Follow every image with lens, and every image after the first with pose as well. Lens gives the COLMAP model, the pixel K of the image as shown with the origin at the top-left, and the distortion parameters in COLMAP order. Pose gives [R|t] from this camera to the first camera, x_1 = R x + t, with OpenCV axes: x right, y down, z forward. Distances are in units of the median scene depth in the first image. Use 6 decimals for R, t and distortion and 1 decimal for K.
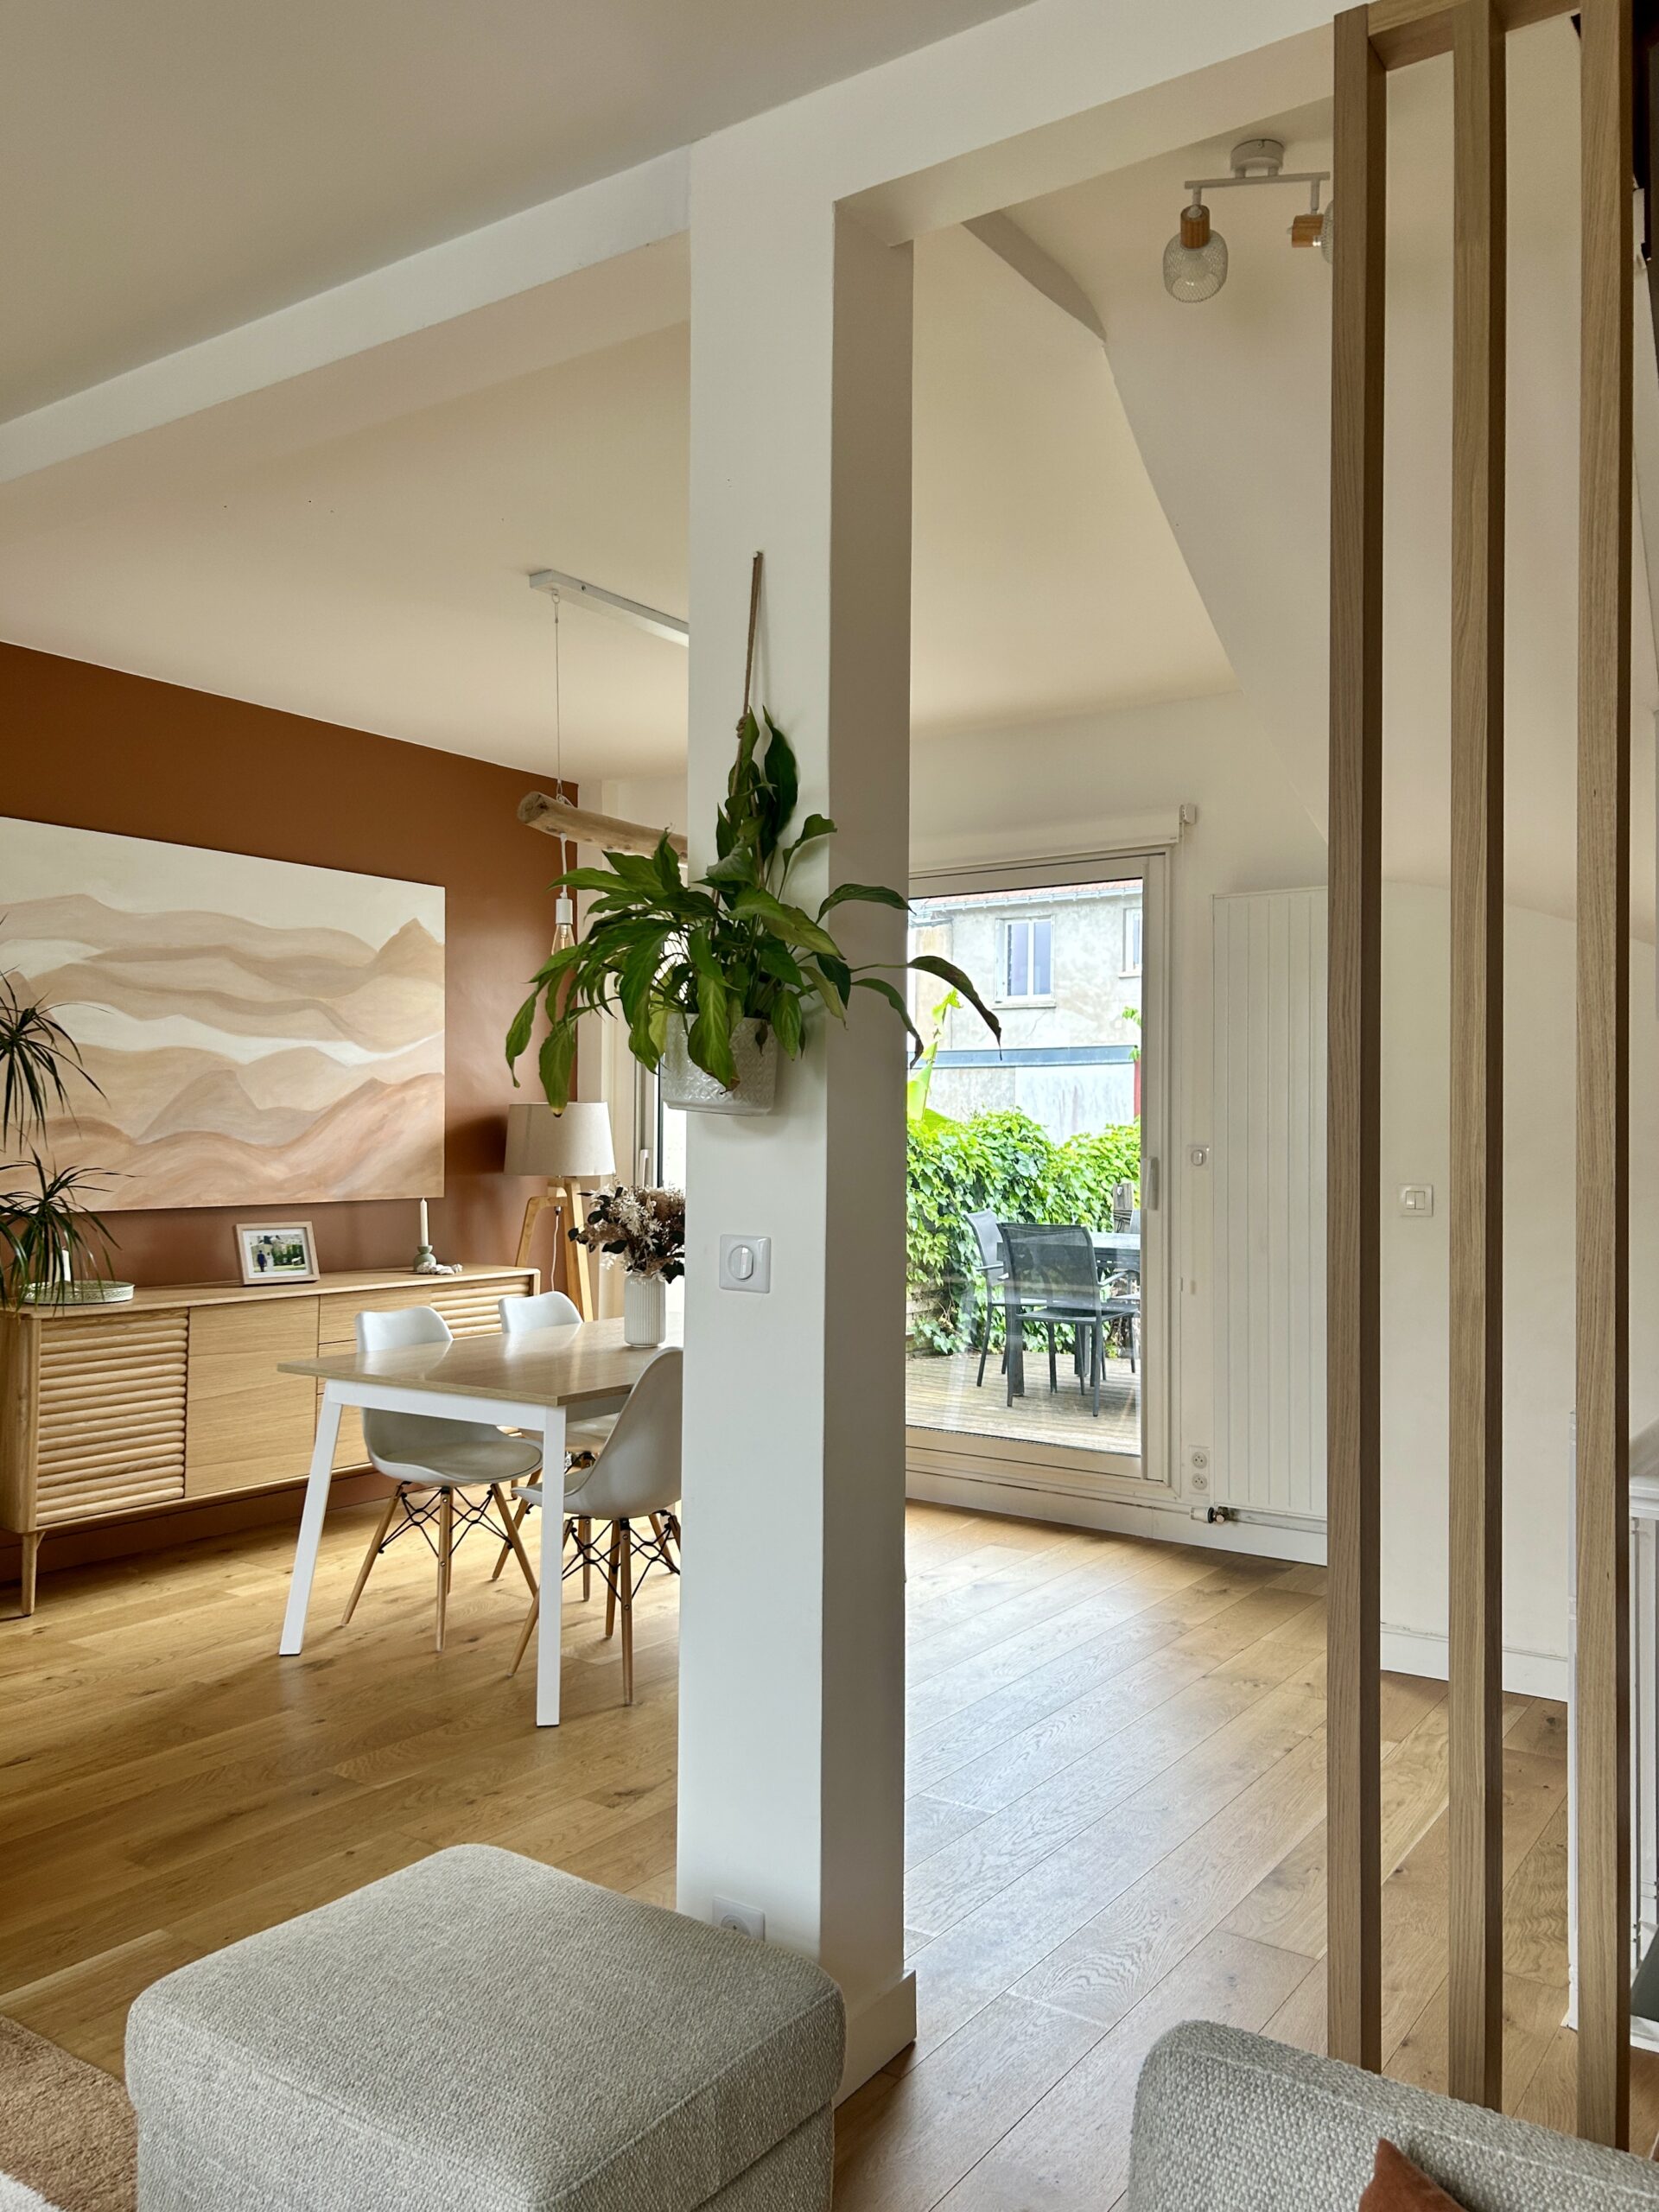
lens RADIAL K [[1689.6, 0, 819.6], [0, 1689.6, 1125.8], [0, 0, 1]] dist [0.054460, -0.061665]
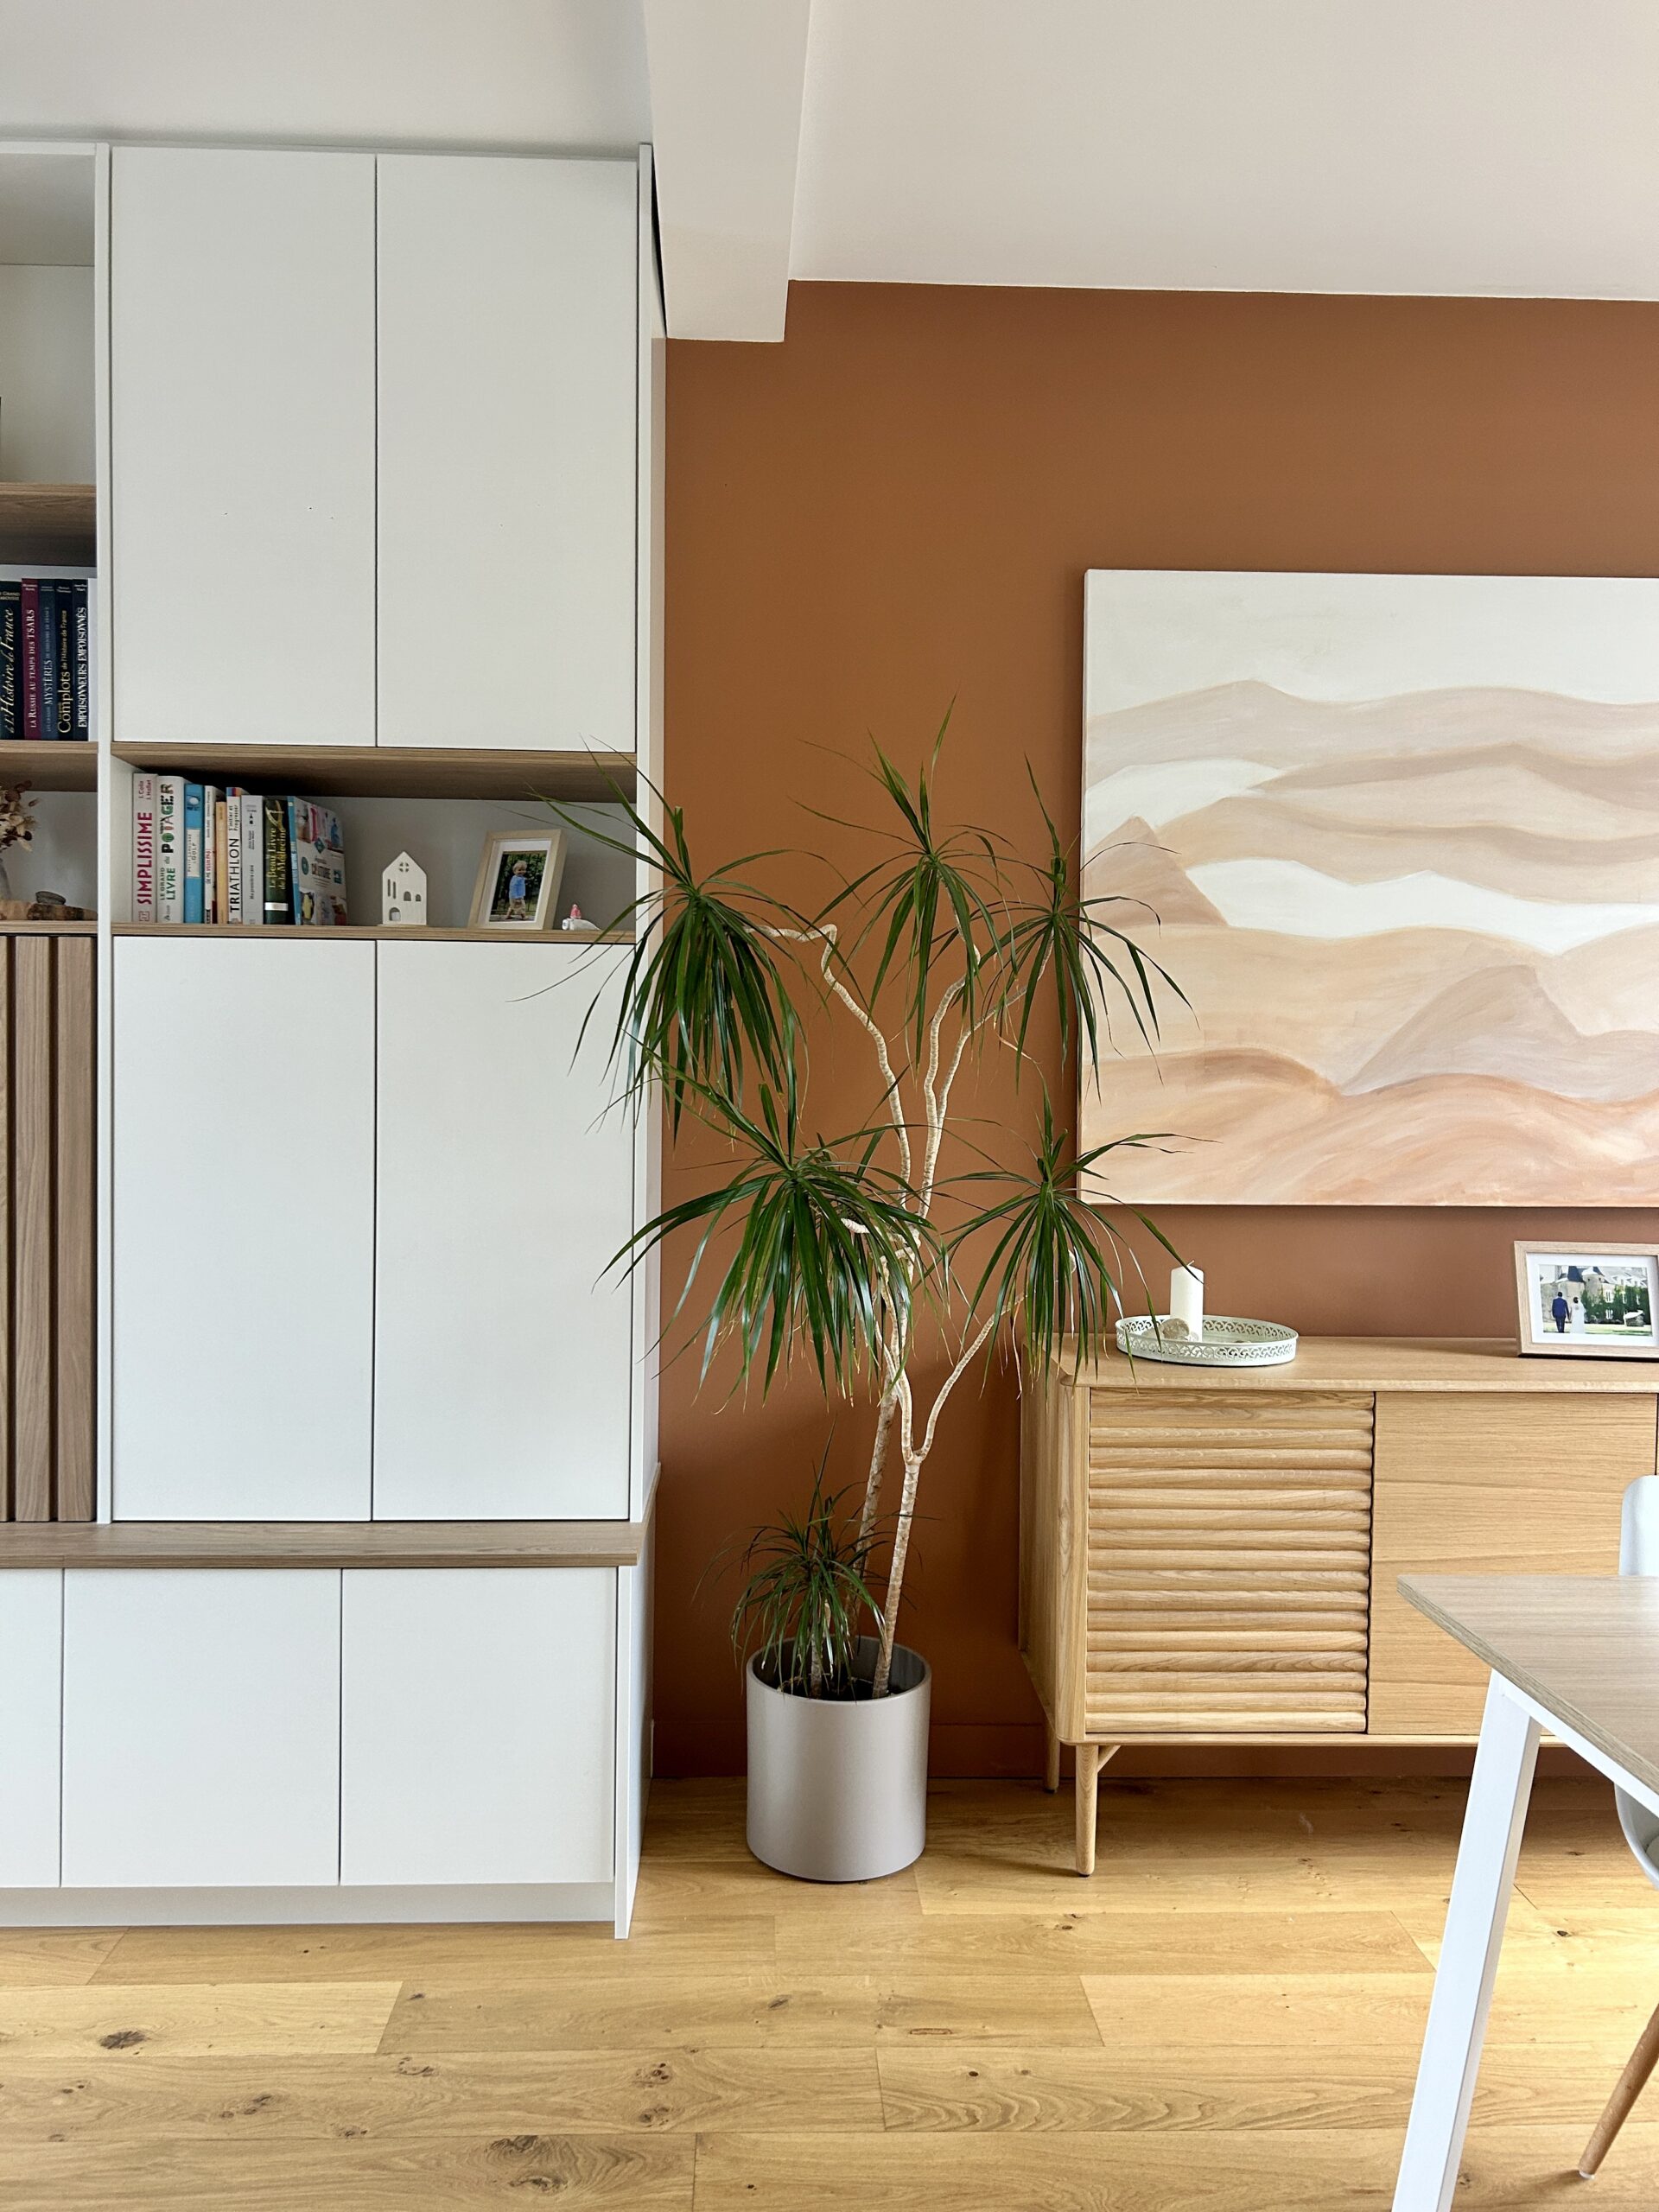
lens RADIAL K [[1689.6, 0, 824.8], [0, 1689.6, 1119.1], [0, 0, 1]] dist [0.054460, -0.061665]
pose [[0.611986, 0.016106, -0.790705, -0.043481], [-0.002399, 0.999826, 0.018509, 0.008496], [0.790865, -0.009430, 0.611918, 0.486058]]
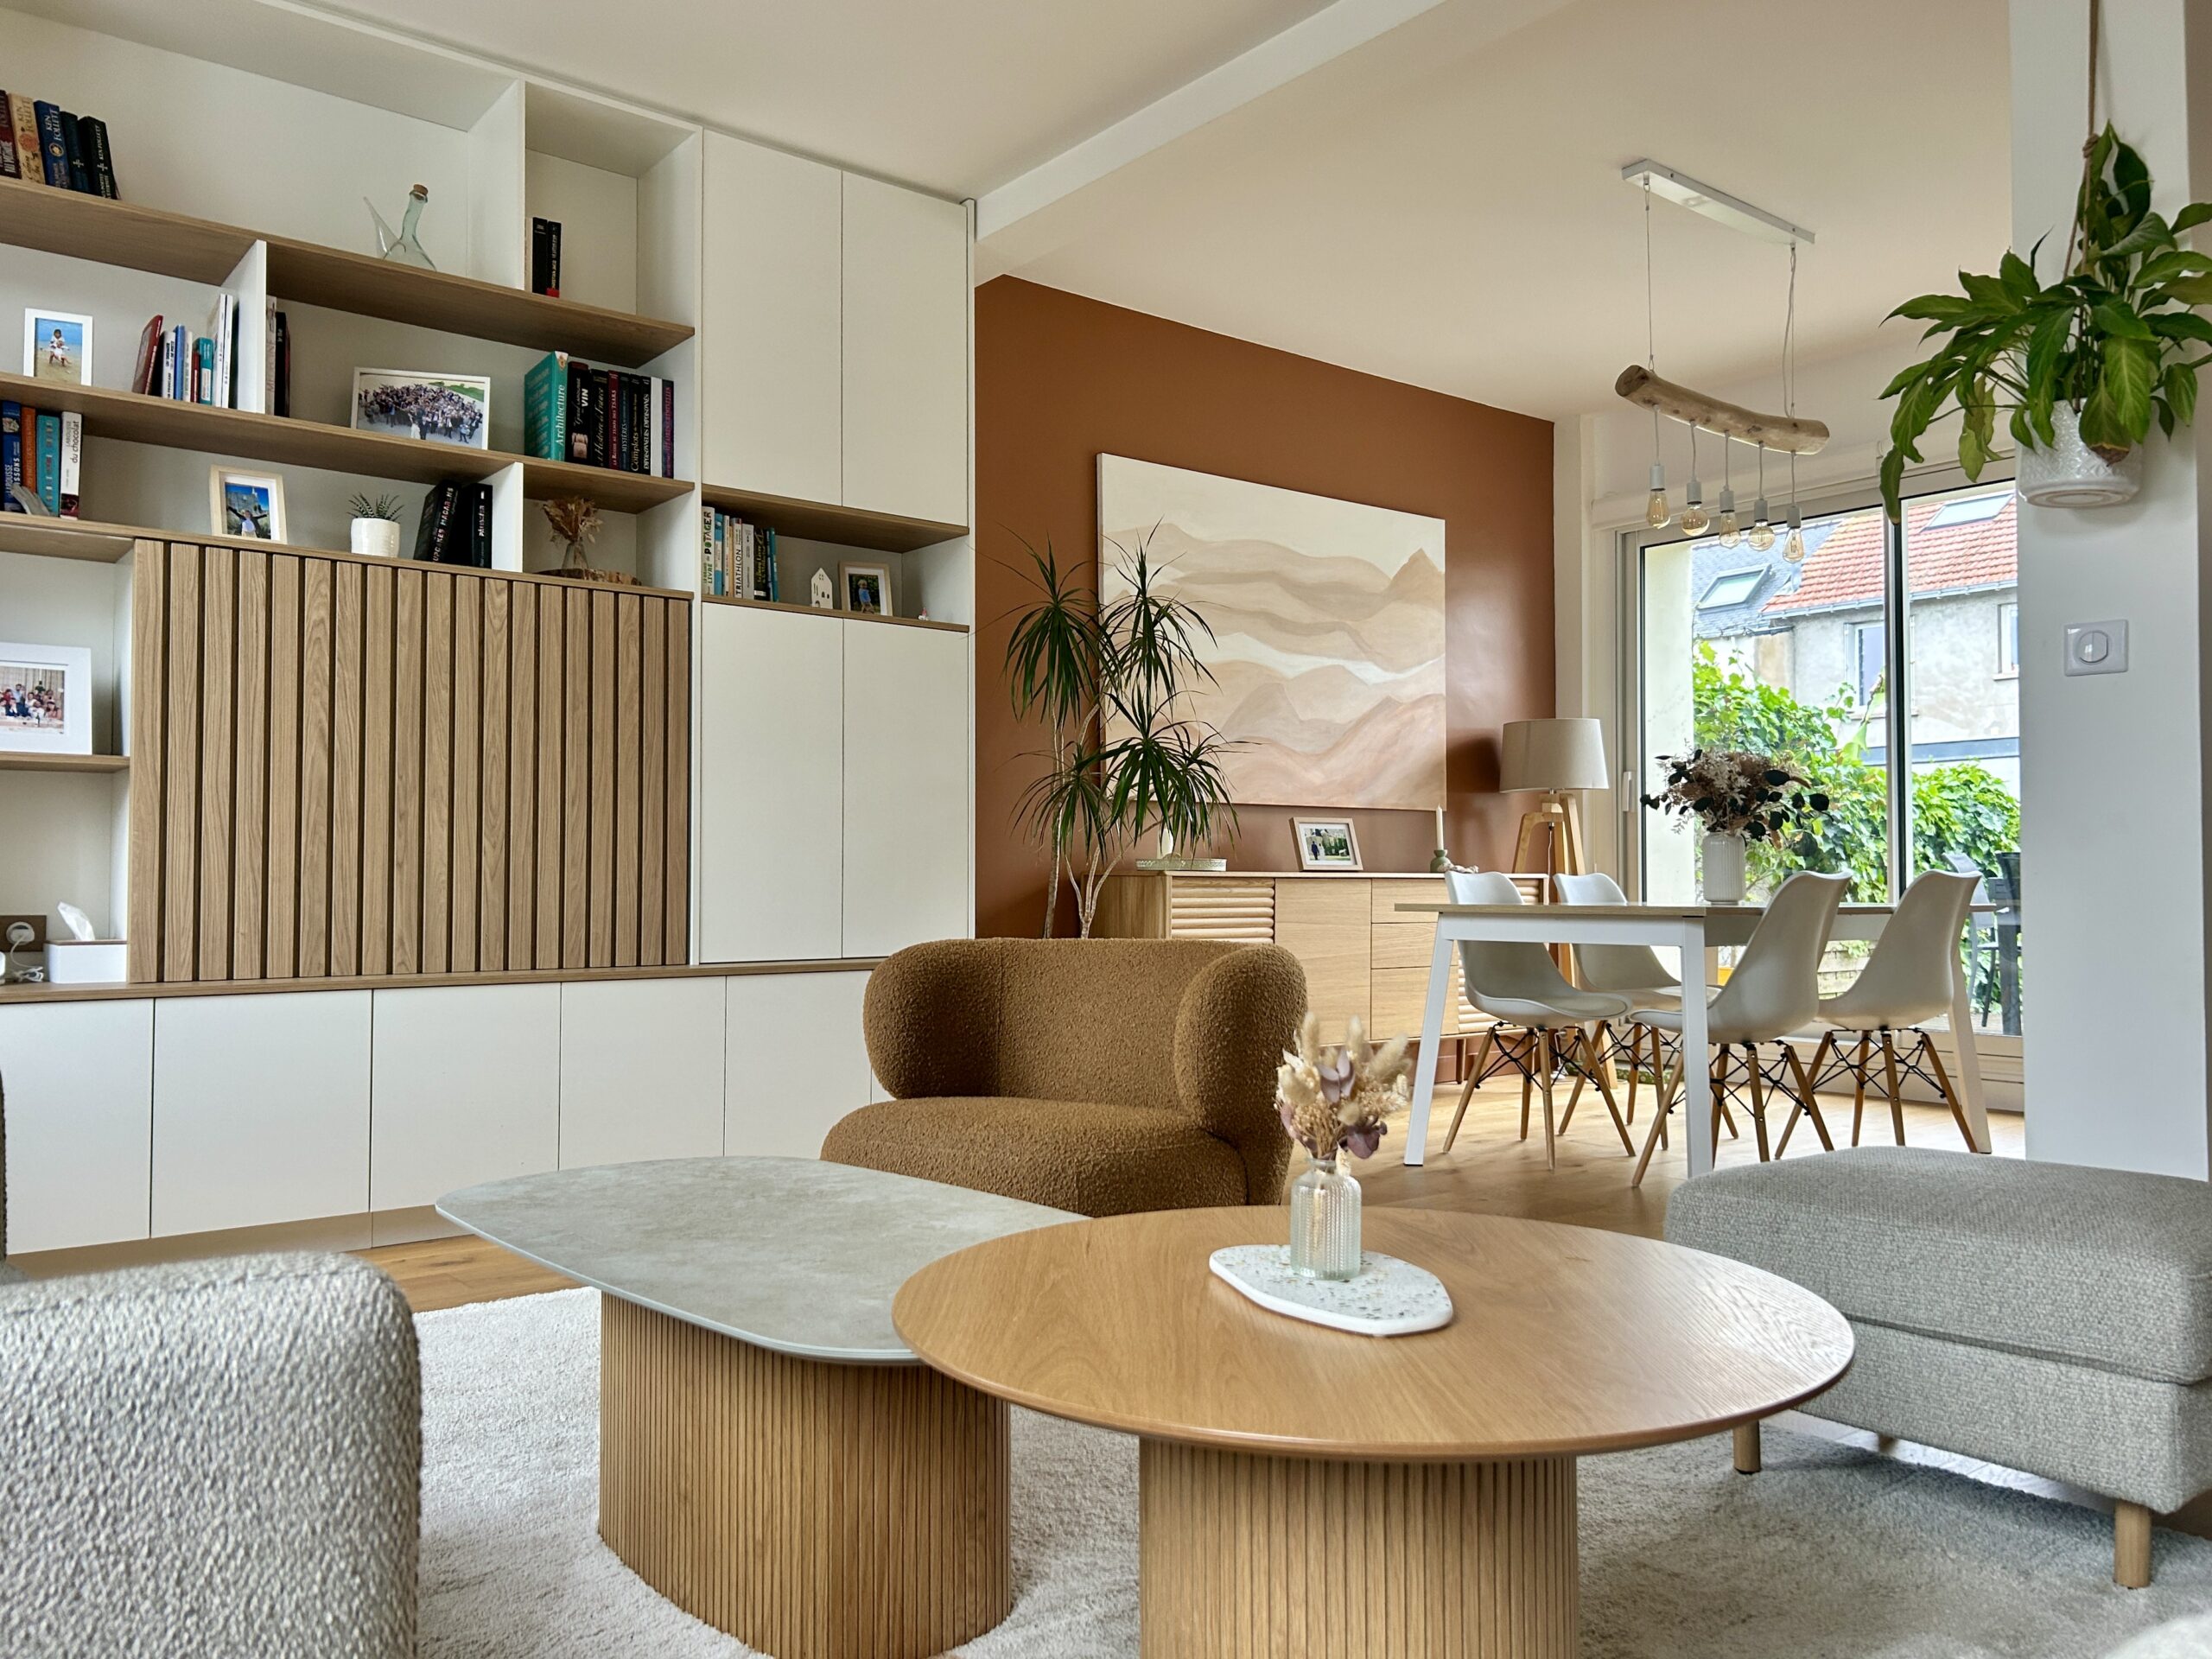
lens RADIAL K [[1689.6, 0, 1102.7], [0, 1689.6, 841.4], [0, 0, 1]] dist [0.054460, -0.061665]
pose [[0.960438, -0.015276, -0.278075, -0.156845], [0.008257, 0.999617, -0.026397, 0.101966], [0.278372, 0.023057, 0.960197, -0.092583]]
